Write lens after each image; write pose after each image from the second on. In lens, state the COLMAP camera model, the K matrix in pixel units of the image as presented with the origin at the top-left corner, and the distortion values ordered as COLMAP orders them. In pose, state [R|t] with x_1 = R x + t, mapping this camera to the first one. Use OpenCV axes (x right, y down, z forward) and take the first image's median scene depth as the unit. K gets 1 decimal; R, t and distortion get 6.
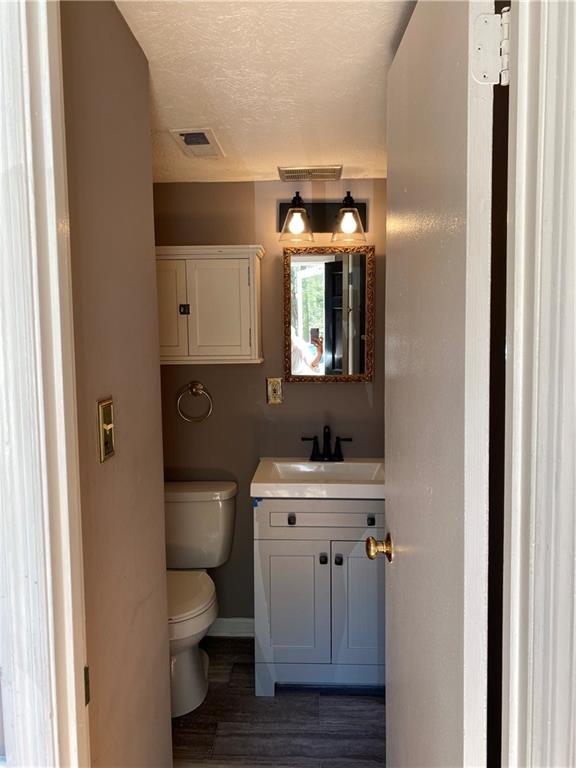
lens RADIAL K [[577.0, 0, 288.0], [0, 577.0, 384.0], [0, 0, 1]] dist [0.049811, -0.048764]
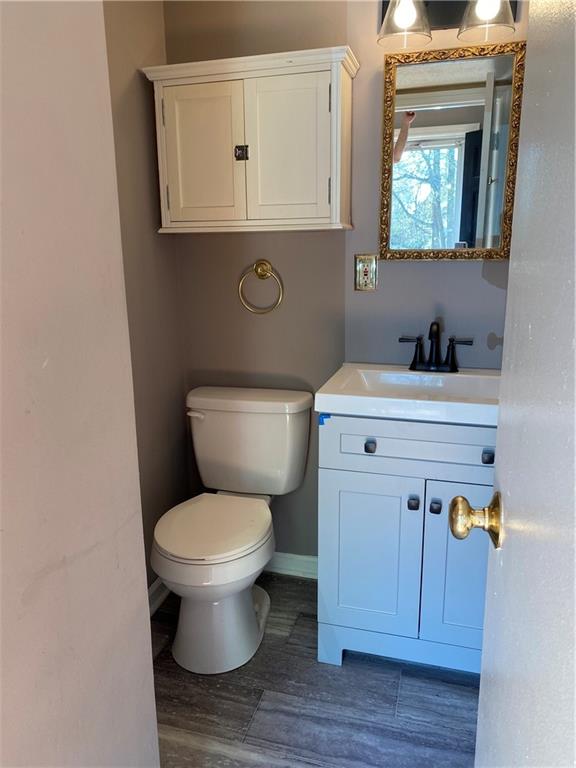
lens RADIAL K [[577.0, 0, 288.0], [0, 577.0, 384.0], [0, 0, 1]] dist [0.049811, -0.048764]
pose [[0.972044, 0.052916, -0.228759, 0.065130], [-0.020001, 0.989394, 0.143875, 0.056301], [0.233946, -0.135278, 0.962792, 0.291487]]
